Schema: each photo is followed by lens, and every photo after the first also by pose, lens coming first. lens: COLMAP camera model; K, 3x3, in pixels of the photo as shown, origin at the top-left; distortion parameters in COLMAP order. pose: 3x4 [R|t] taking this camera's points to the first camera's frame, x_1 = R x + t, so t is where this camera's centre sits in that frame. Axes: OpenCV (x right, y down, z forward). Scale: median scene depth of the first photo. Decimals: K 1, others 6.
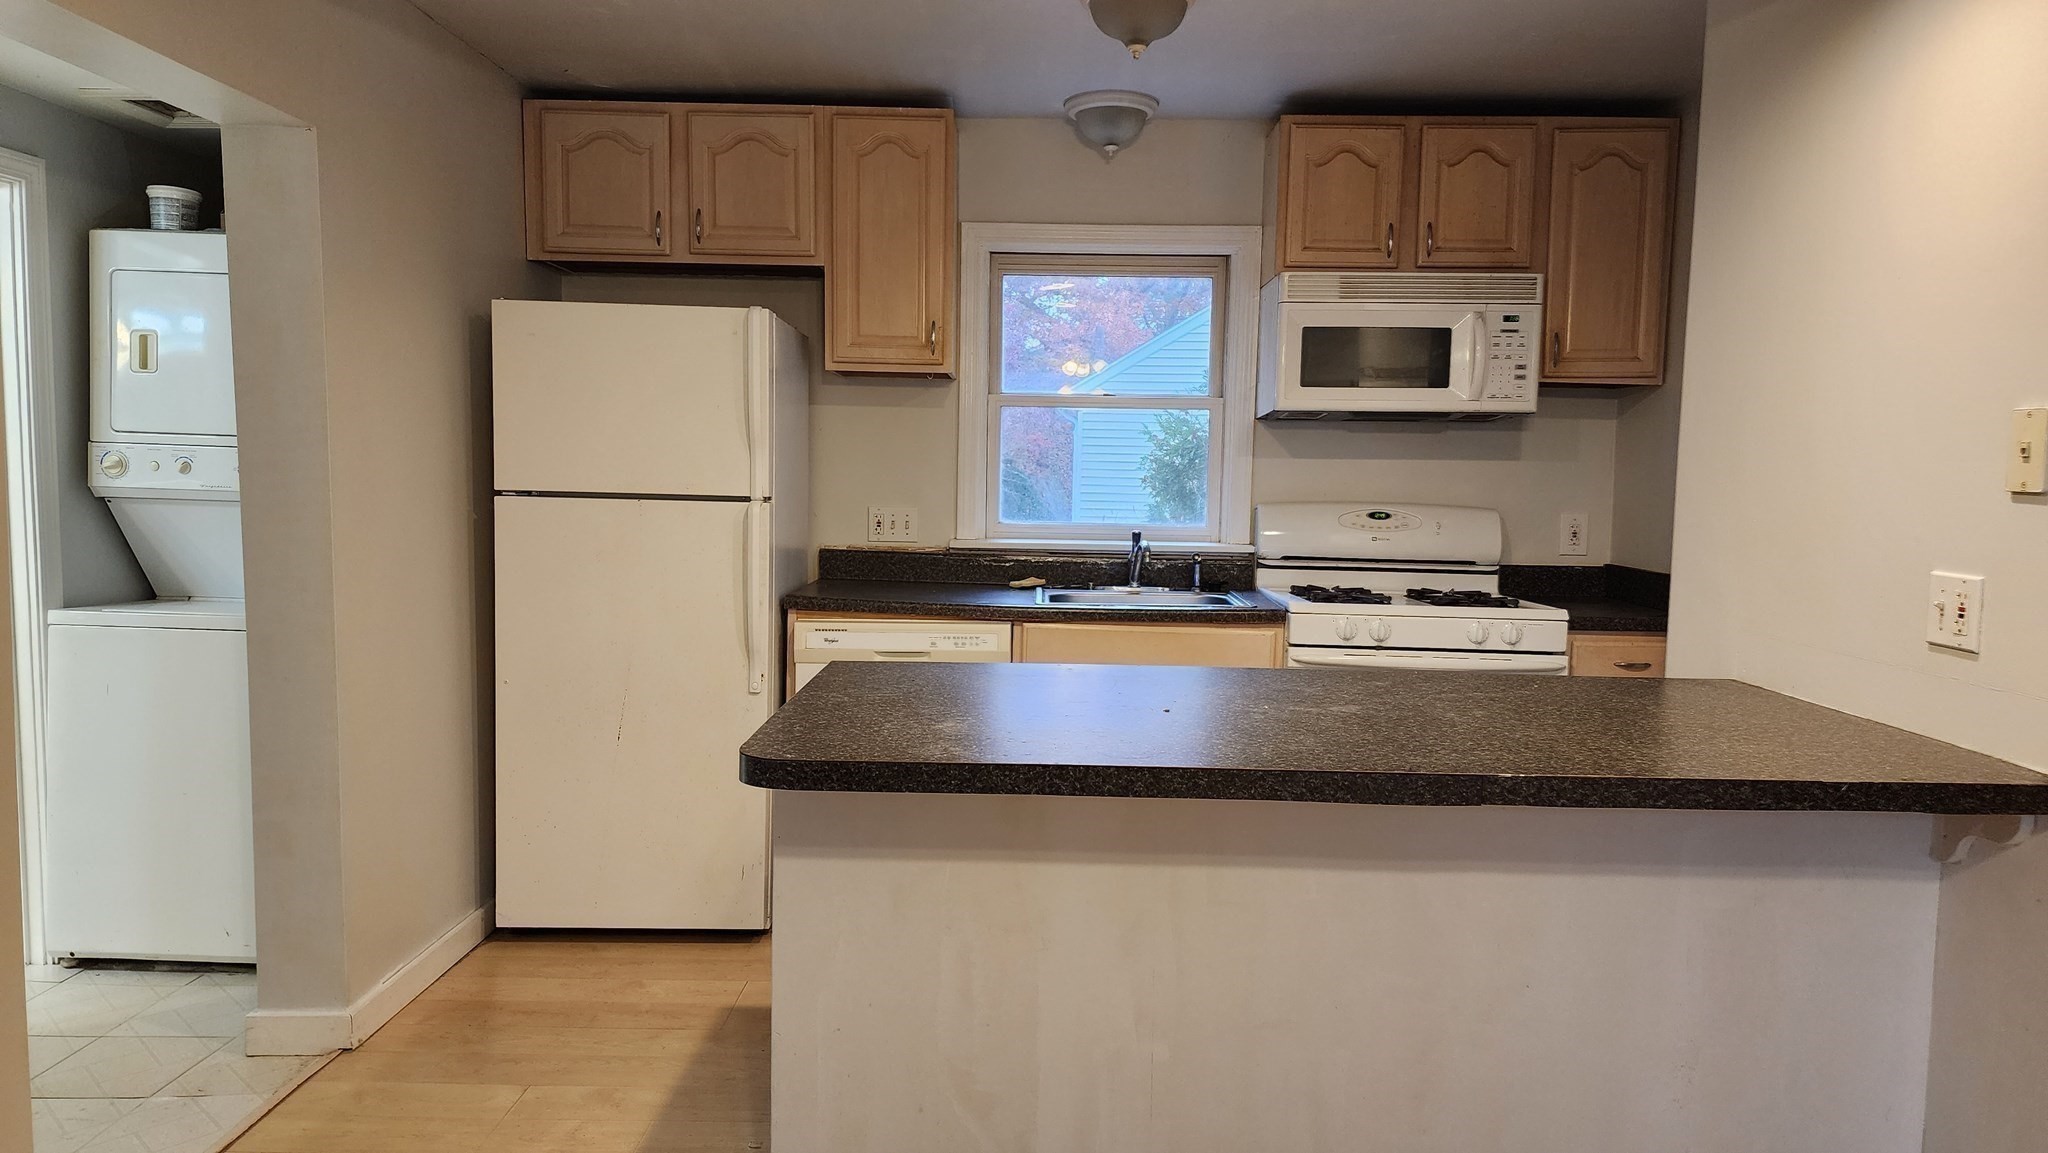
lens RADIAL K [[1371.4, 0, 1041.2], [0, 1371.4, 575.1], [0, 0, 1]] dist [0.053866, -0.022008]
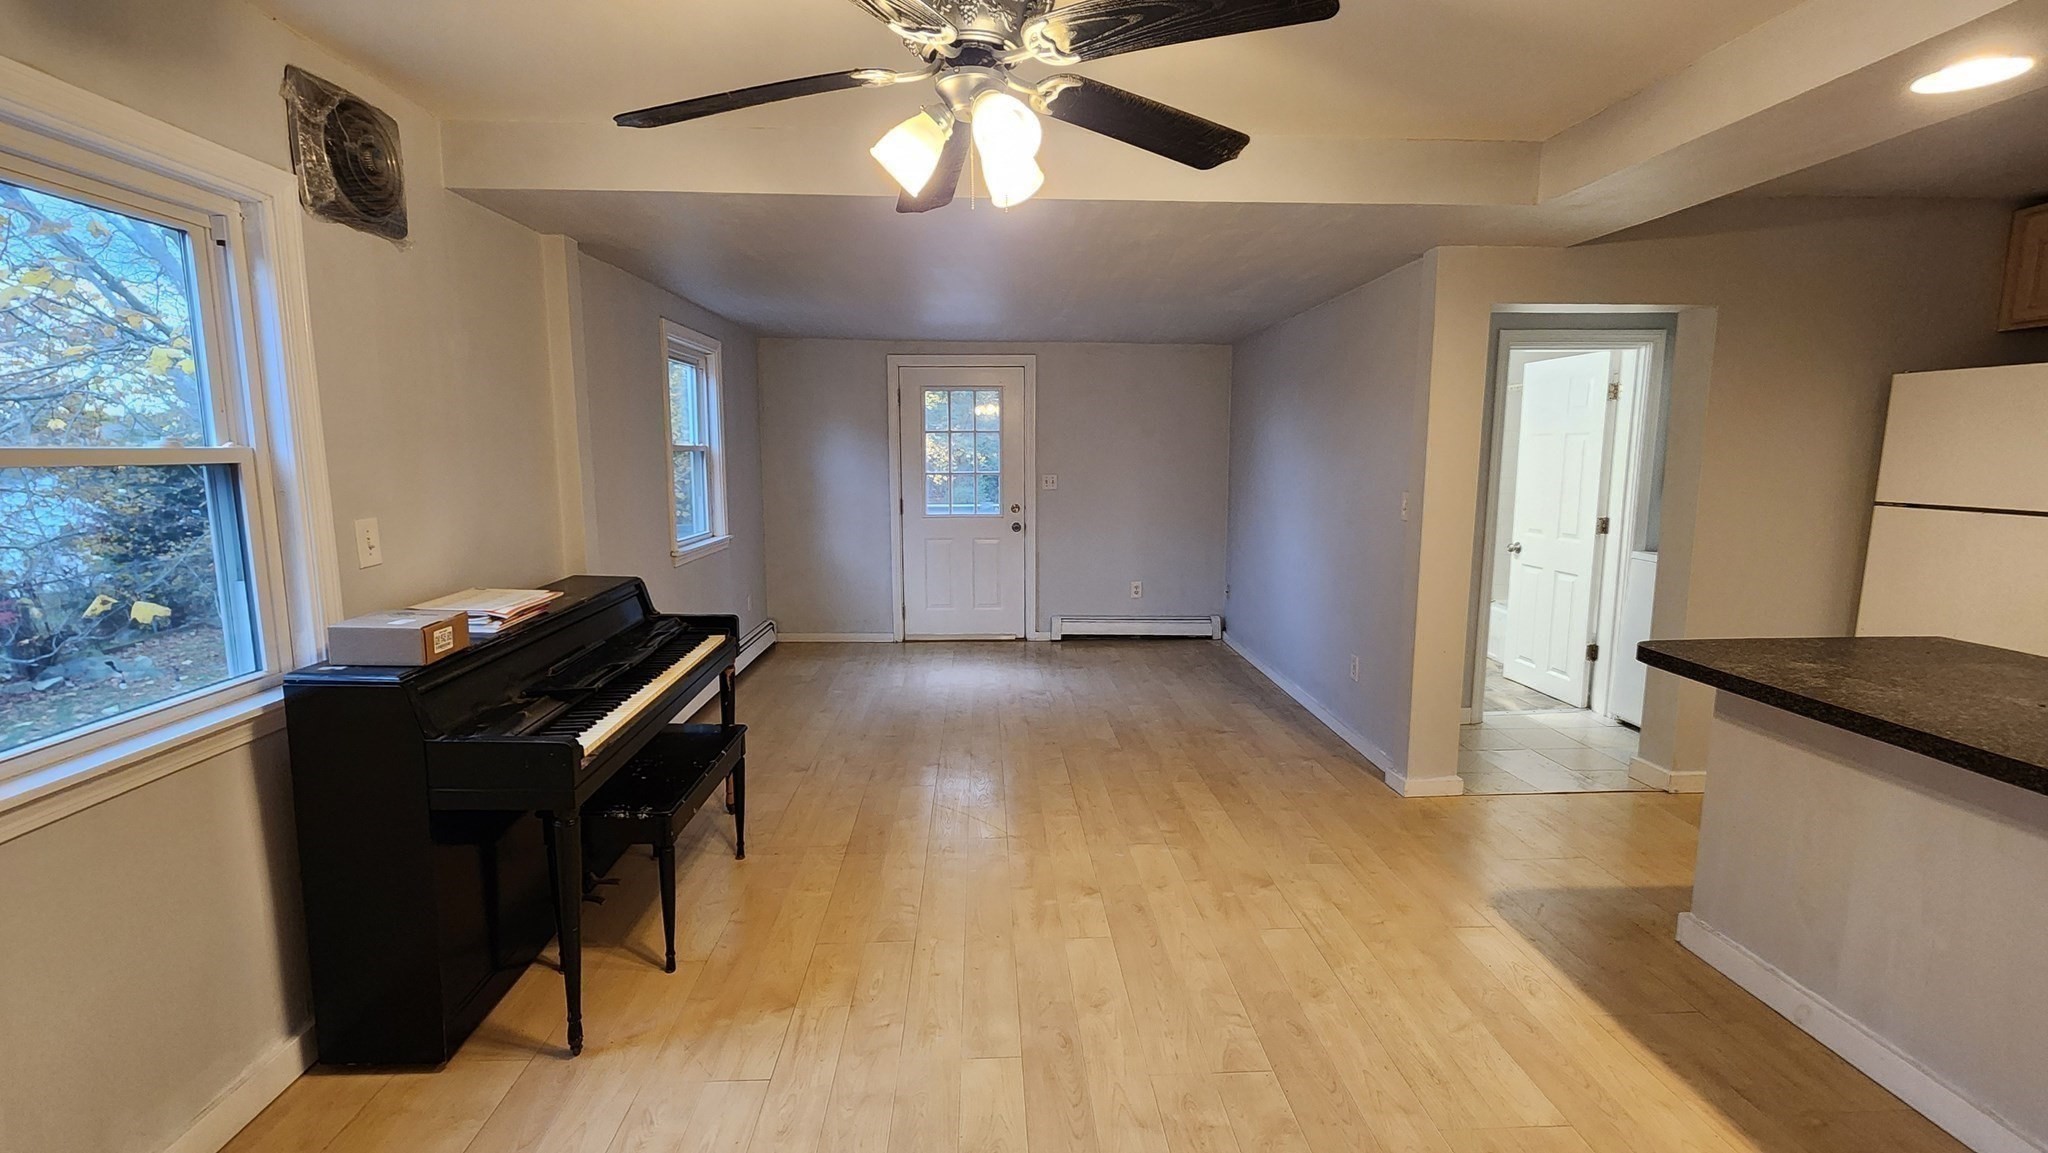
lens RADIAL K [[863.0, 0, 1014.9], [0, 863.0, 577.2], [0, 0, 1]] dist [0.000525, 0.000021]
pose [[0.050170, 0.128354, -0.990459, 0.477331], [-0.076671, 0.989276, 0.124317, -0.024262], [0.995793, 0.069702, 0.059473, 0.015019]]
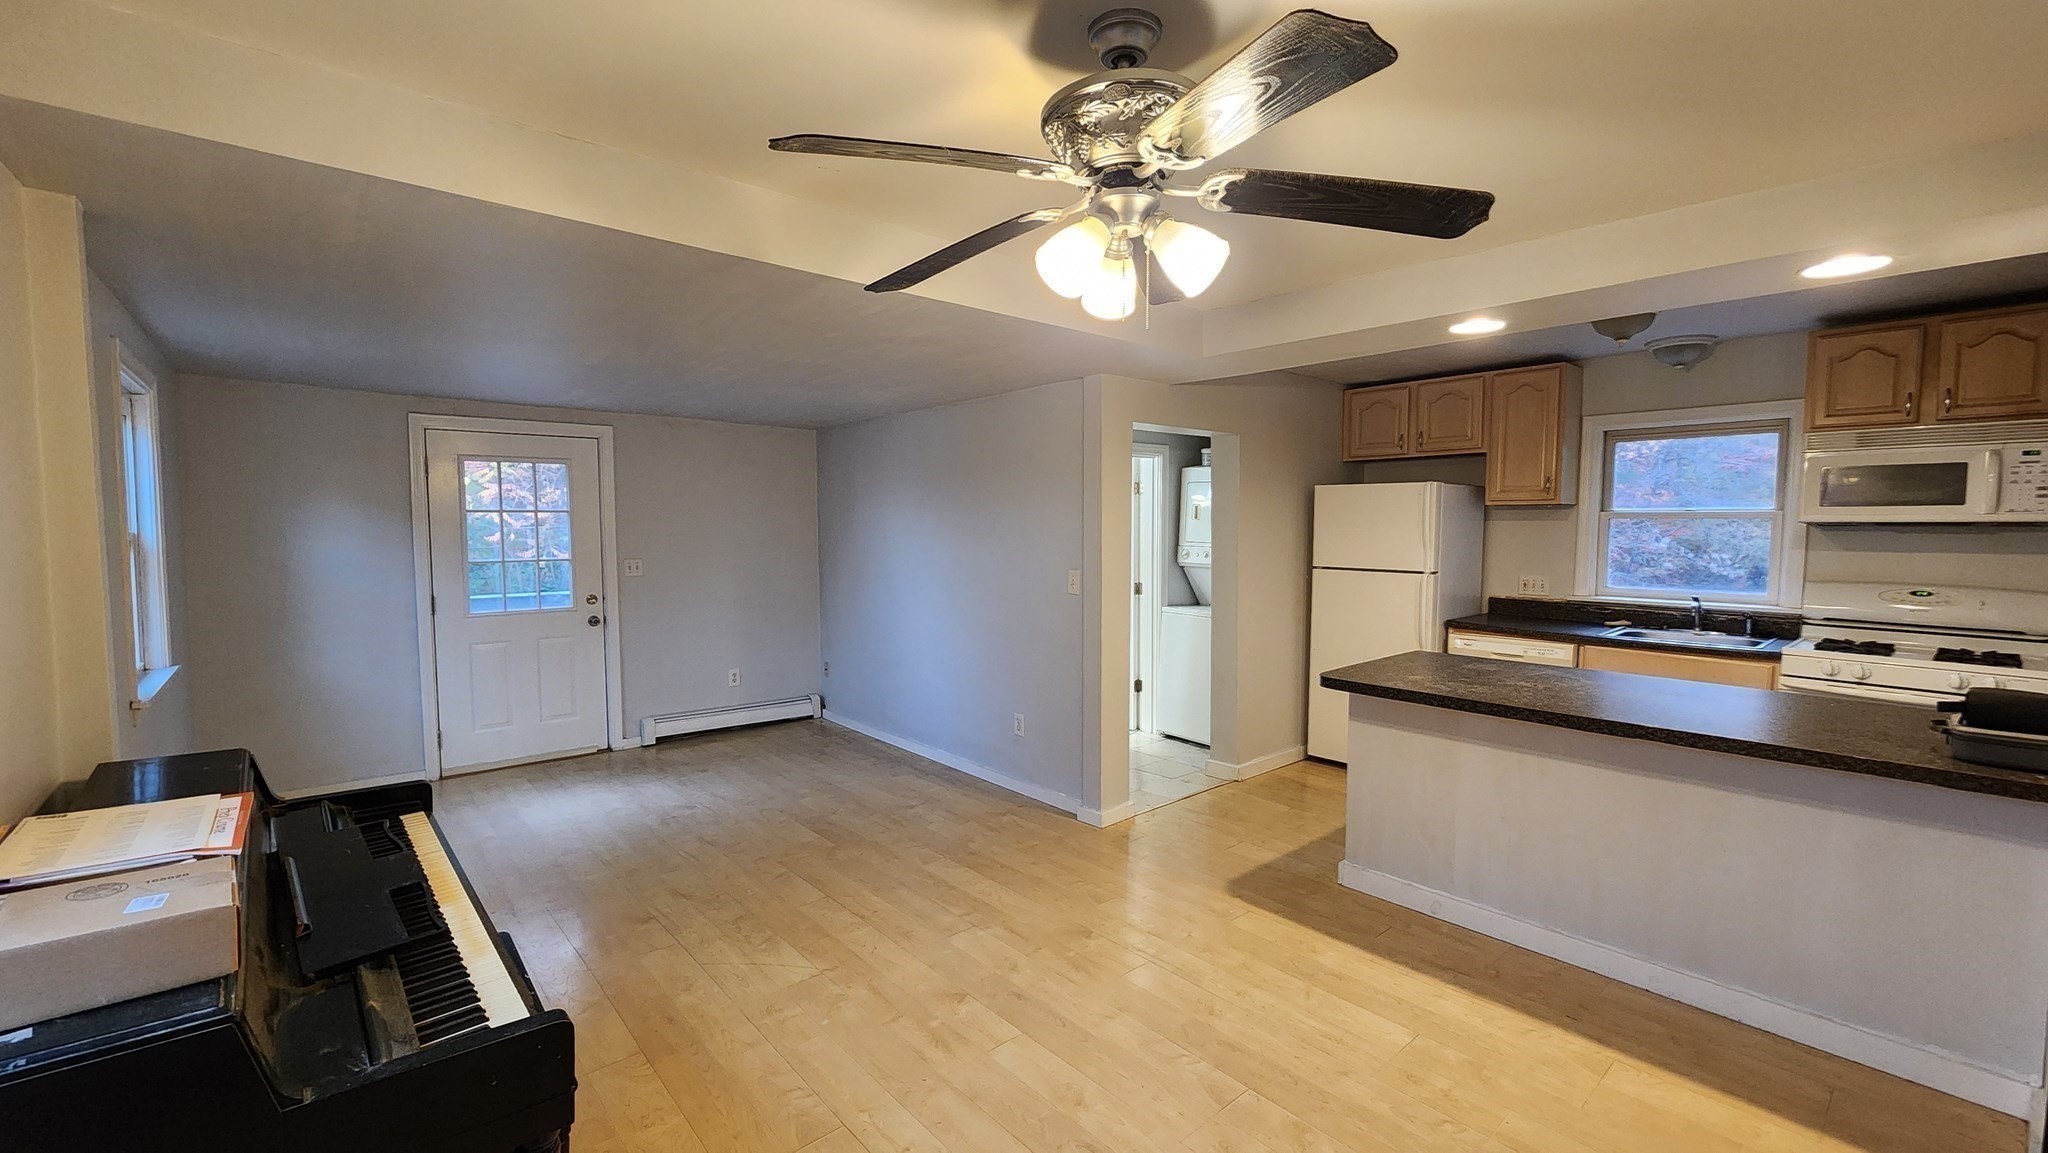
lens RADIAL K [[837.1, 0, 1018.3], [0, 837.1, 575.7], [0, 0, 1]] dist [-0.000101, 0.000969]
pose [[0.658314, 0.030461, -0.752127, 0.323748], [-0.047224, 0.998884, -0.000879, -0.019995], [0.751261, 0.036097, 0.659018, -0.288735]]
